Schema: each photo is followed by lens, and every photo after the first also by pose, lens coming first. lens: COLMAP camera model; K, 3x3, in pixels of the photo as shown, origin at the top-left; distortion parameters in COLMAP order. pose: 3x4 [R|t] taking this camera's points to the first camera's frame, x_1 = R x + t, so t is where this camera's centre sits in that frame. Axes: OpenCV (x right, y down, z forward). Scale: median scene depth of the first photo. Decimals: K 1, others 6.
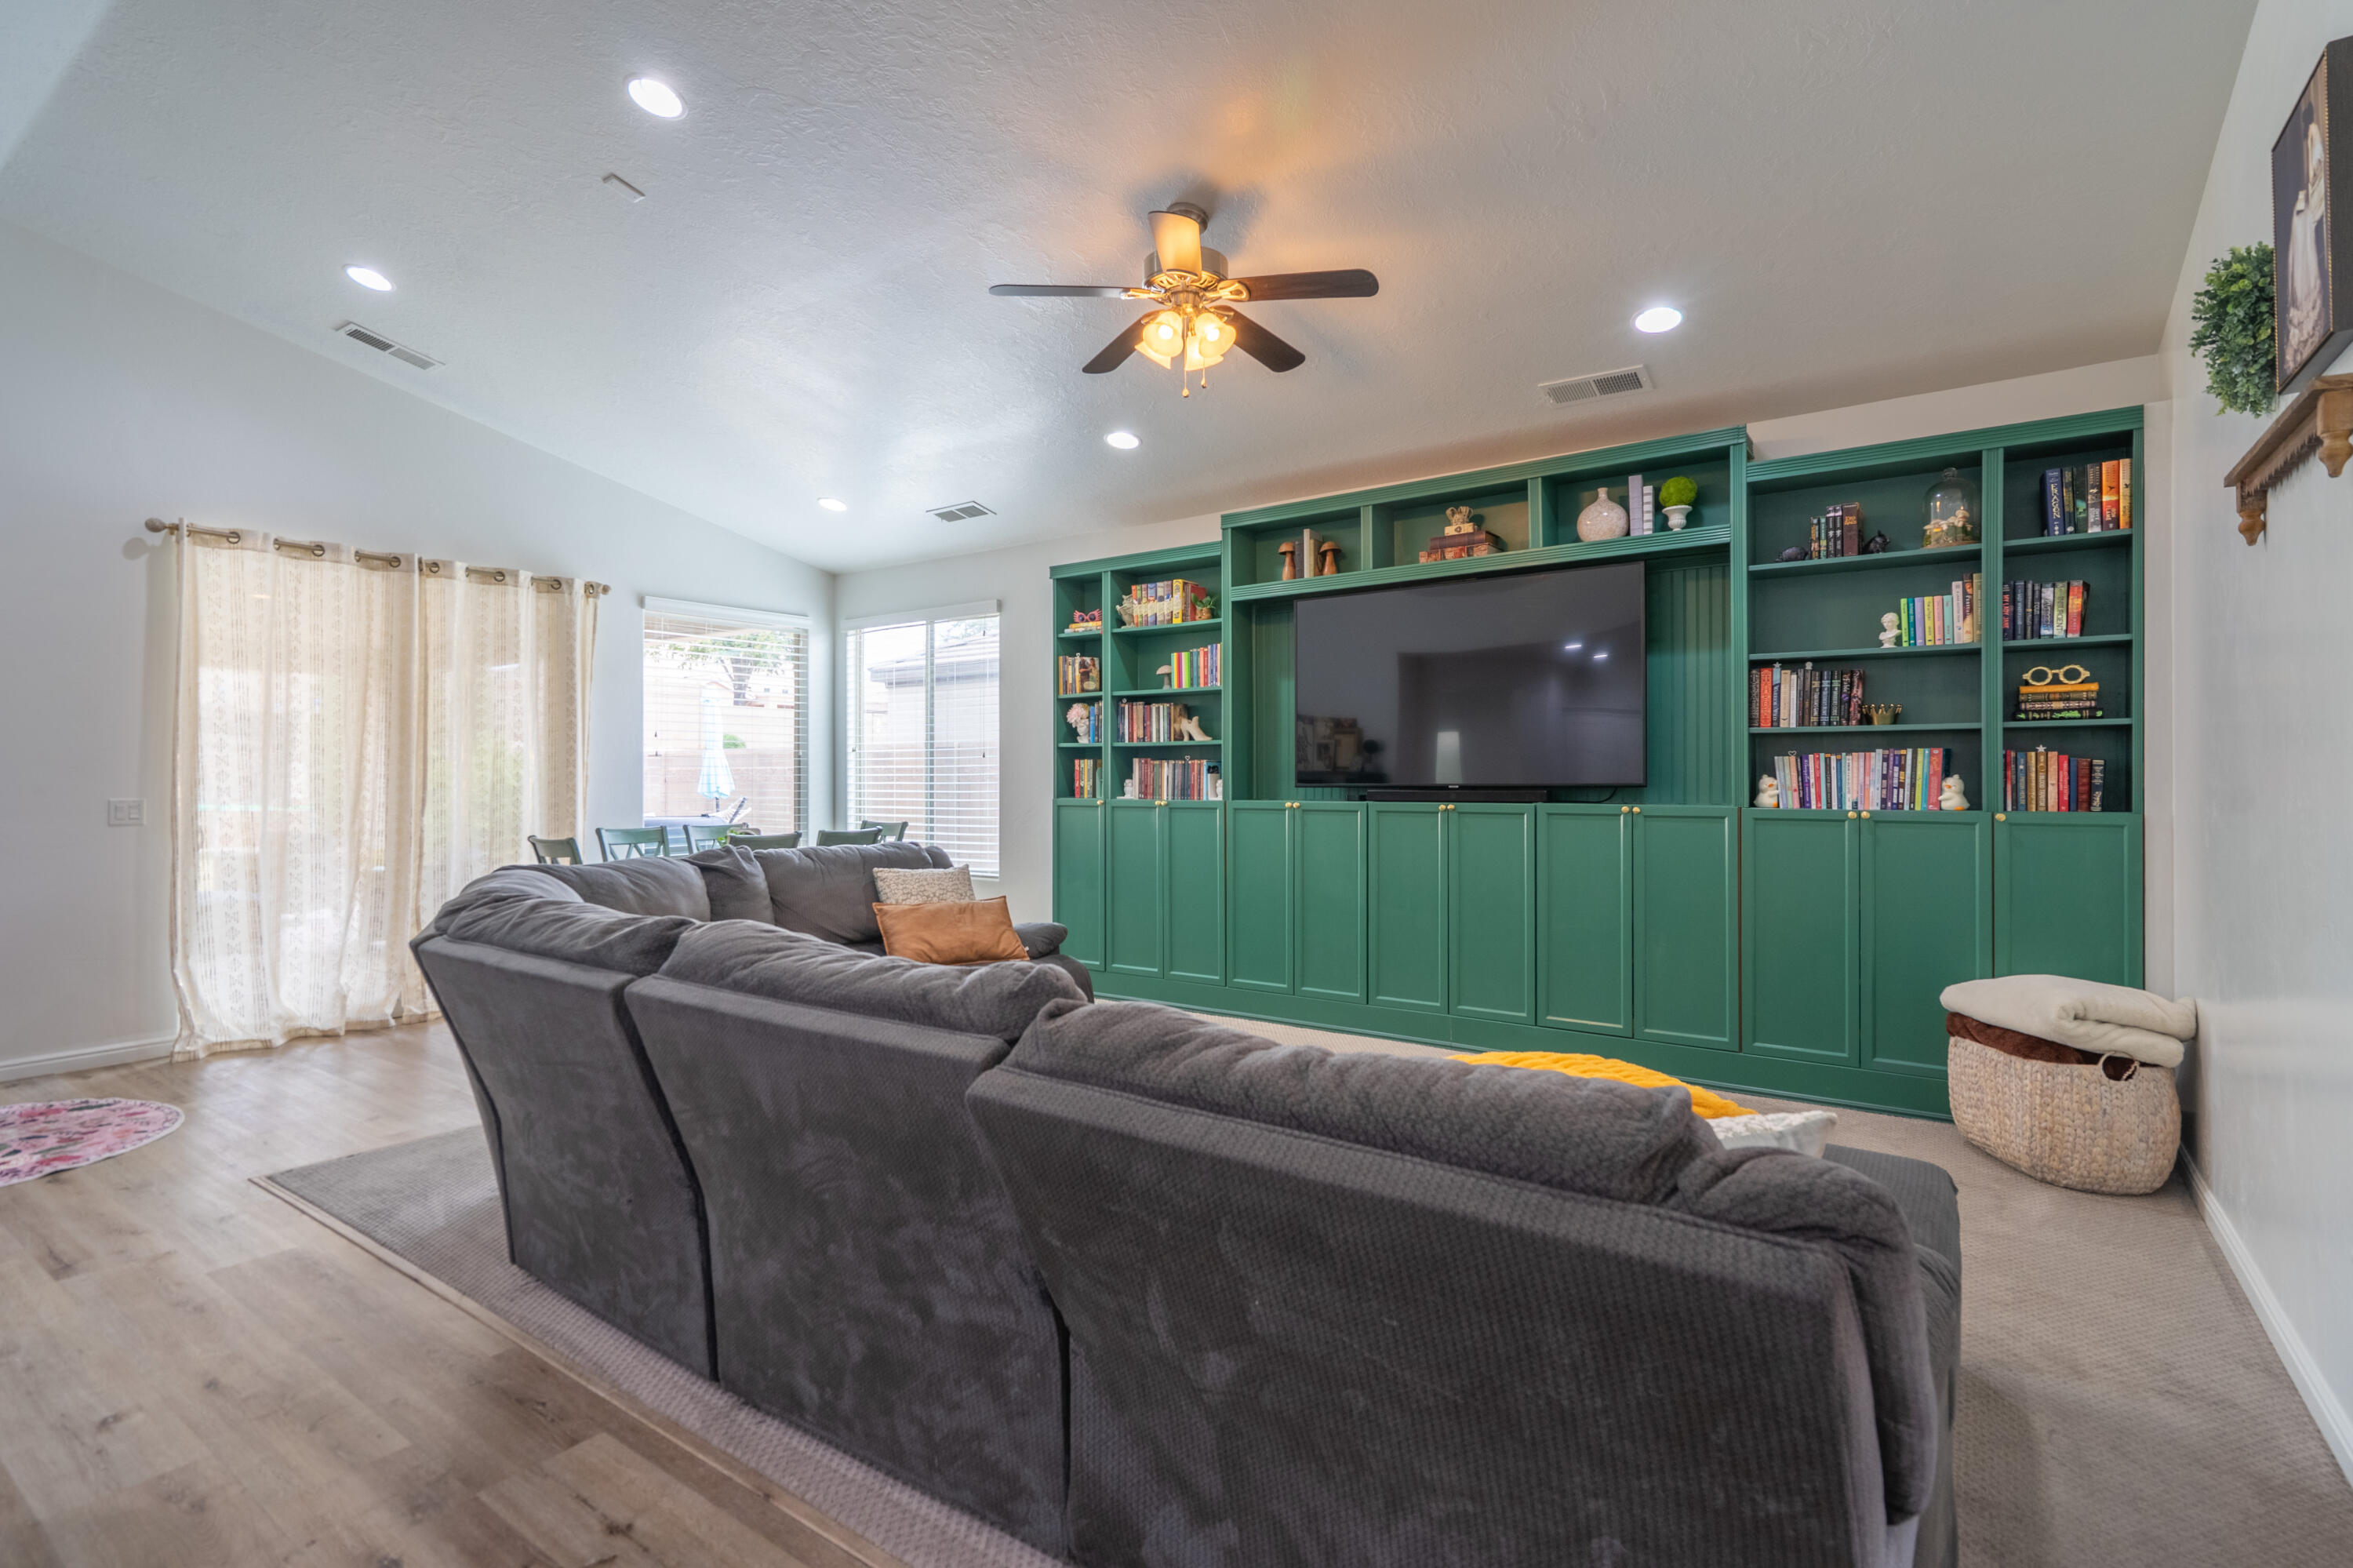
lens RADIAL K [[1124.1, 0, 1173.5], [0, 1124.1, 775.1], [0, 0, 1]] dist [0.003777, 0.002000]
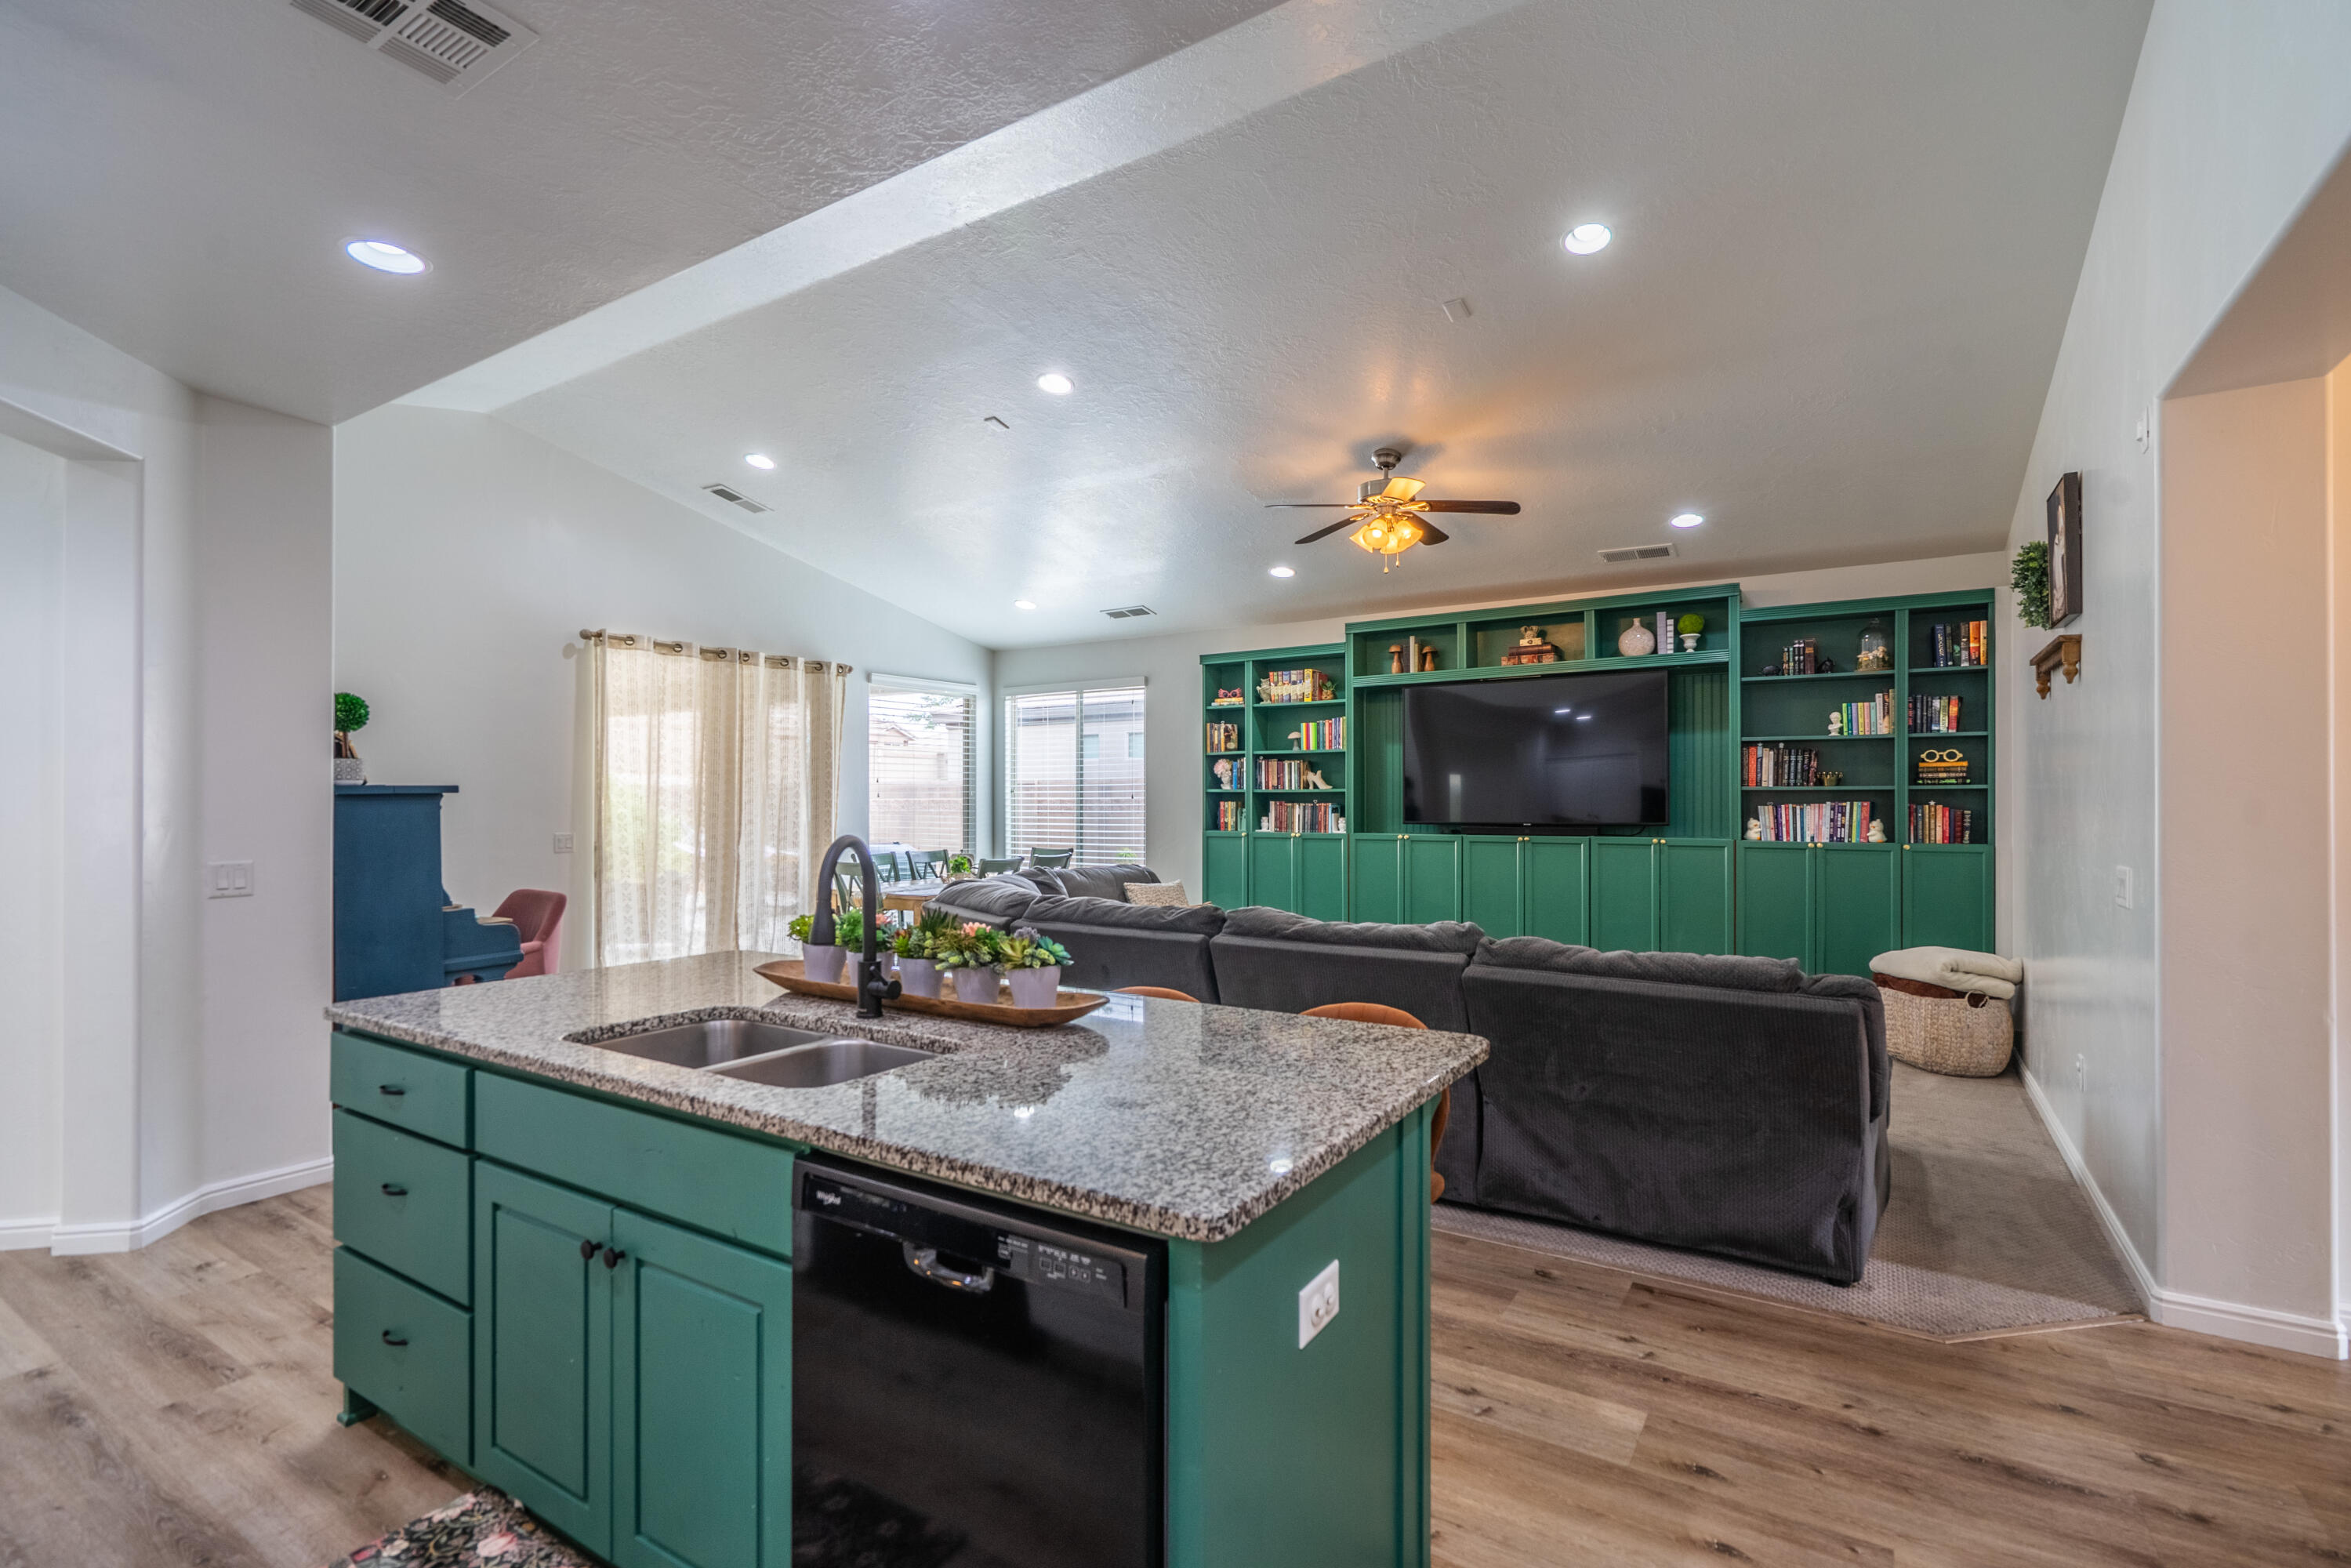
lens RADIAL K [[1080.5, 0, 1154.1], [0, 1080.5, 801.9], [0, 0, 1]] dist [0.000177, 0.001479]
pose [[0.999602, -0.000019, 0.028211, -0.300485], [-0.000043, 0.999998, 0.002181, -0.024646], [-0.028211, -0.002182, 0.999600, -0.400541]]
